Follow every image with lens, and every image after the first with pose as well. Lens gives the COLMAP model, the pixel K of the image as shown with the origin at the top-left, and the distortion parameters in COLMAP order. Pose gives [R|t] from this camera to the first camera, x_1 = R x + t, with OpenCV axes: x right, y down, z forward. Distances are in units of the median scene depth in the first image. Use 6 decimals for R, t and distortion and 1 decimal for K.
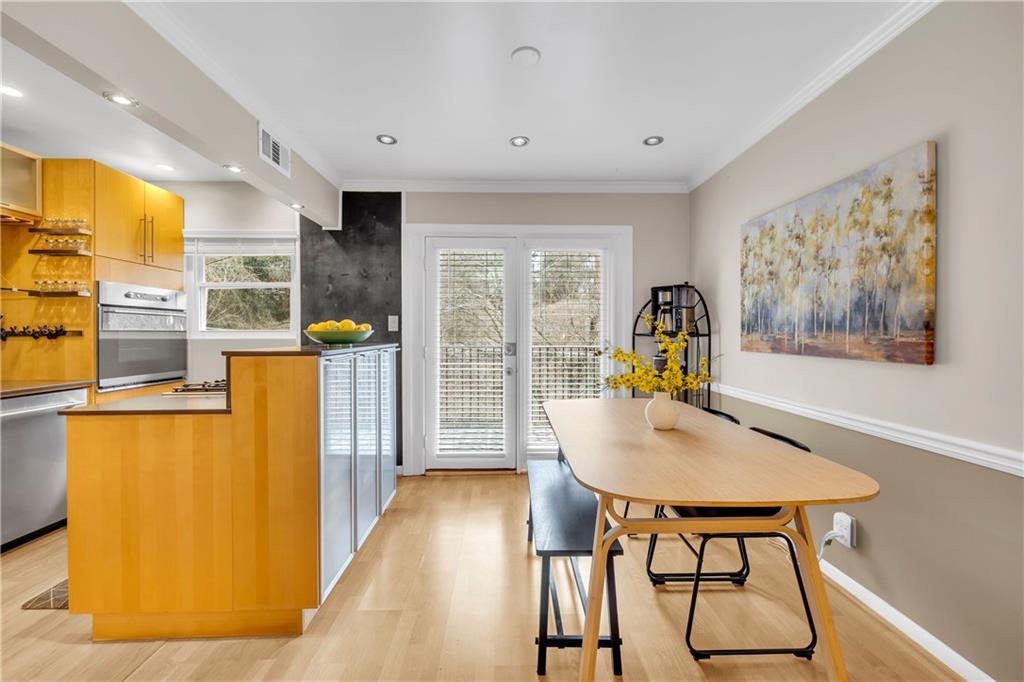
lens RADIAL K [[429.7, 0, 512.0], [0, 429.7, 336.5], [0, 0, 1]] dist [-0.000590, 0.000114]
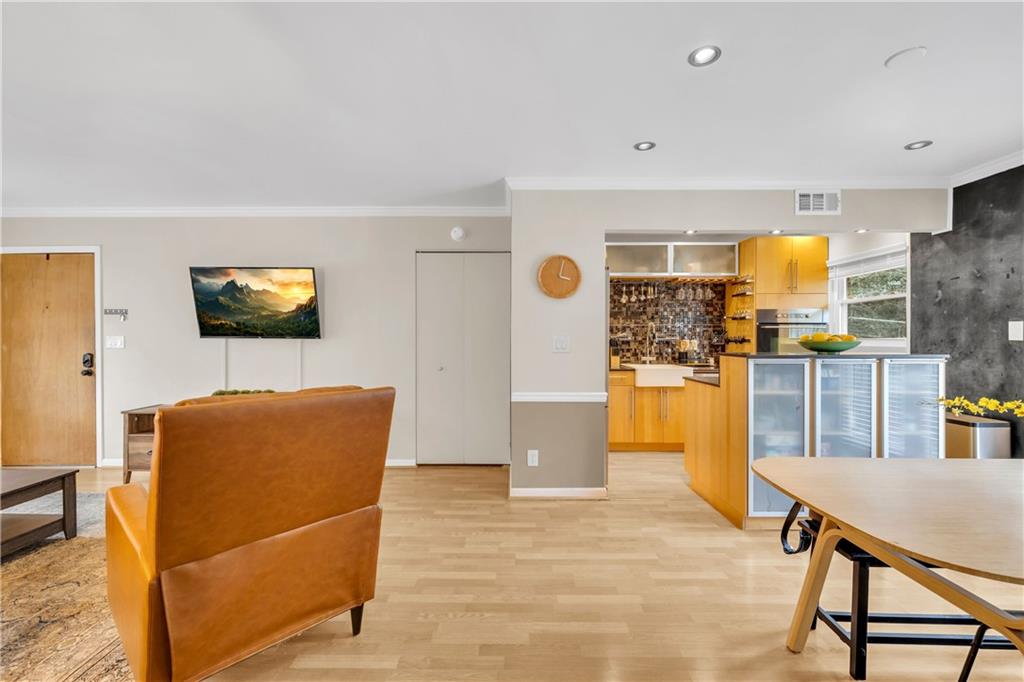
lens RADIAL K [[426.3, 0, 507.7], [0, 426.3, 337.5], [0, 0, 1]] dist [0.000335, -0.000091]
pose [[-0.038233, 0.000968, -0.999268, 0.582345], [-0.008150, 0.999966, 0.001280, -0.011847], [0.999236, 0.008193, -0.038224, 0.088182]]
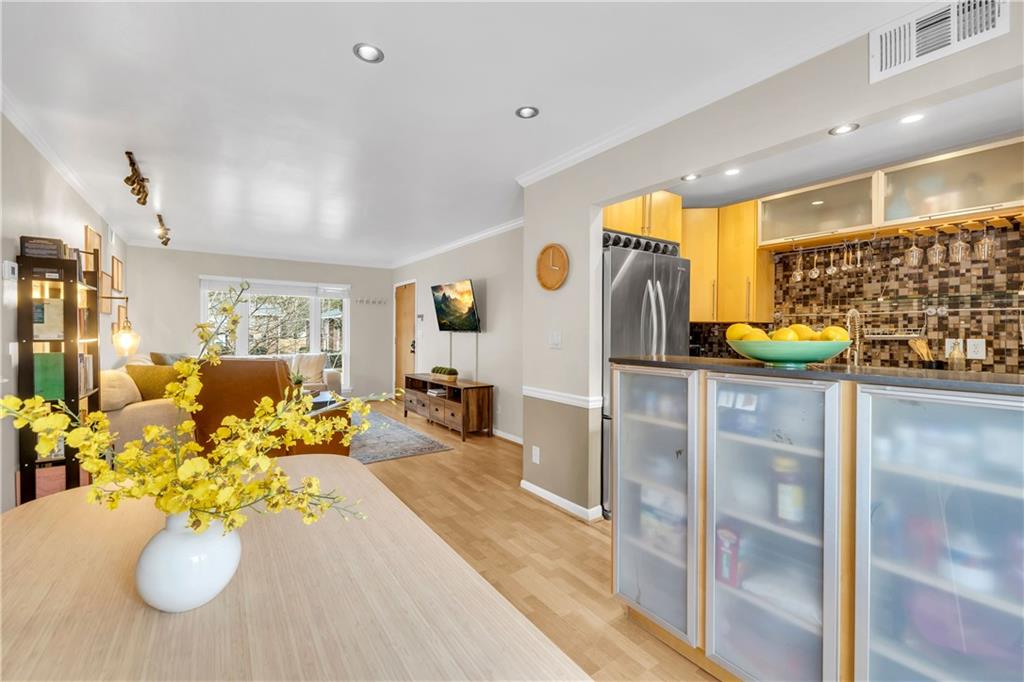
lens RADIAL K [[426.8, 0, 512.8], [0, 426.8, 333.5], [0, 0, 1]] dist [-0.000968, -0.000296]
pose [[-0.827905, -0.001693, -0.560866, 0.181577], [-0.009362, 0.999898, 0.010801, -0.017863], [0.560790, 0.014193, -0.827836, 0.881507]]
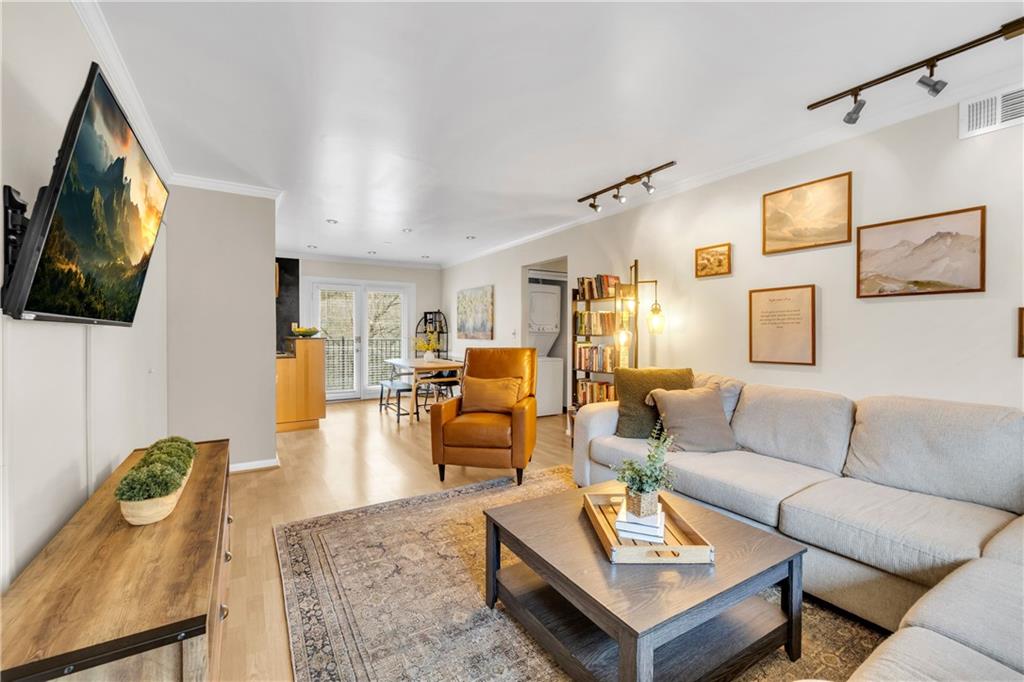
lens RADIAL K [[440.6, 0, 512.0], [0, 440.6, 341.0], [0, 0, 1]] dist [0.001324, 0.000025]
pose [[0.865514, -0.007401, 0.500831, -0.449388], [0.001409, 0.999923, 0.012342, 0.011145], [-0.500884, -0.009976, 0.865457, -1.273725]]
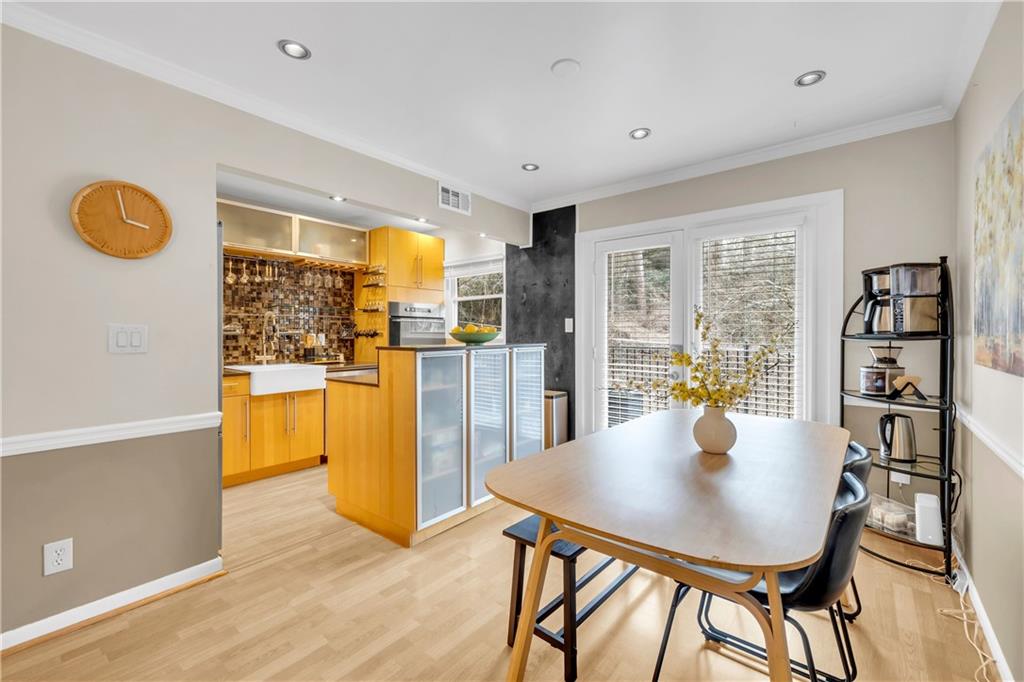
lens RADIAL K [[429.7, 0, 512.0], [0, 429.7, 336.5], [0, 0, 1]] dist [-0.000590, 0.000114]
pose [[0.755831, 0.004015, -0.654755, 0.351891], [-0.004408, 0.999990, 0.001044, -0.002369], [0.654752, 0.002097, 0.755841, 0.075594]]
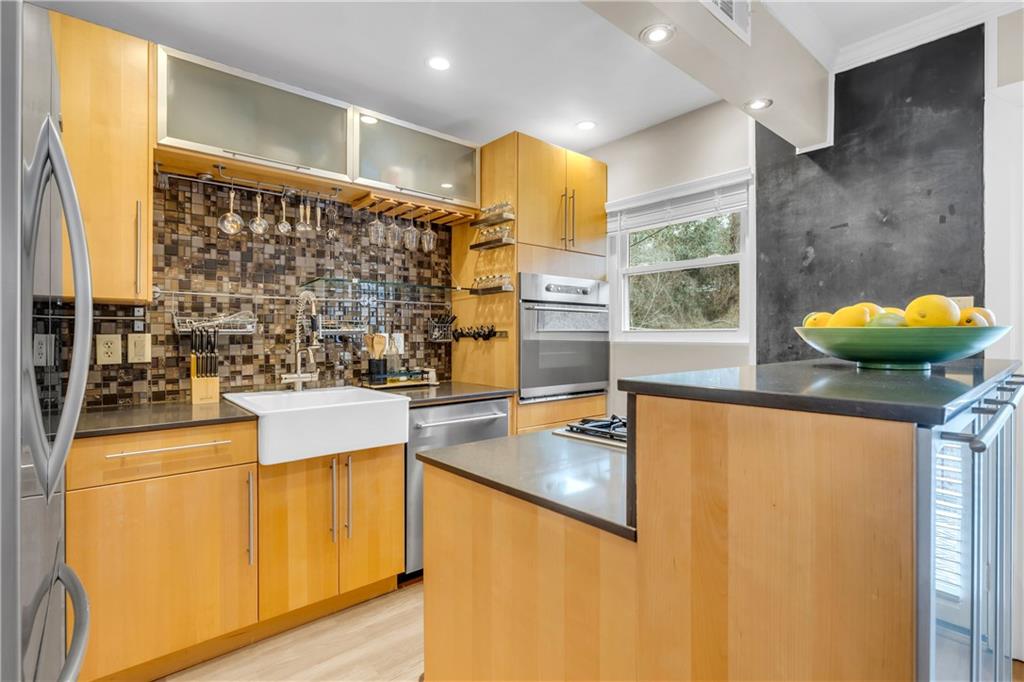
lens RADIAL K [[484.1, 0, 519.3], [0, 484.1, 335.1], [0, 0, 1]] dist [-0.001483, -0.000349]
pose [[0.644747, 0.002360, -0.764392, -0.193210], [-0.006507, 0.999976, -0.002401, -0.002911], [0.764368, 0.006522, 0.644747, 0.316382]]
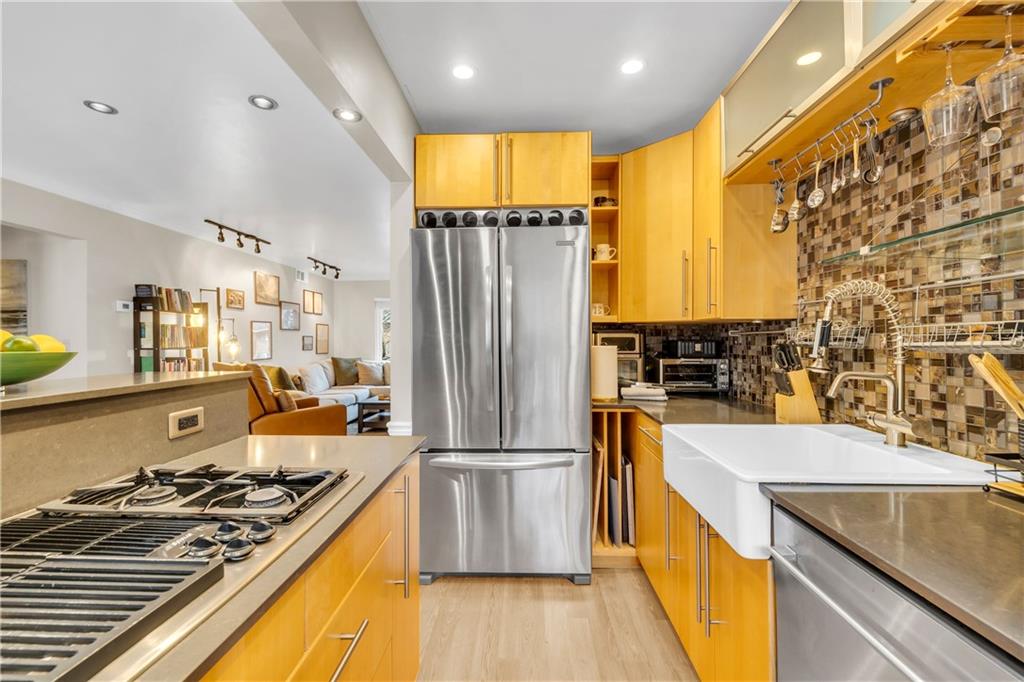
lens RADIAL K [[426.3, 0, 507.7], [0, 426.3, 337.5], [0, 0, 1]] dist [0.000335, -0.000091]
pose [[-0.997894, 0.005354, 0.064646, -0.641082], [0.005494, 0.999983, 0.001985, -0.017576], [-0.064635, 0.002336, -0.997906, 0.936822]]
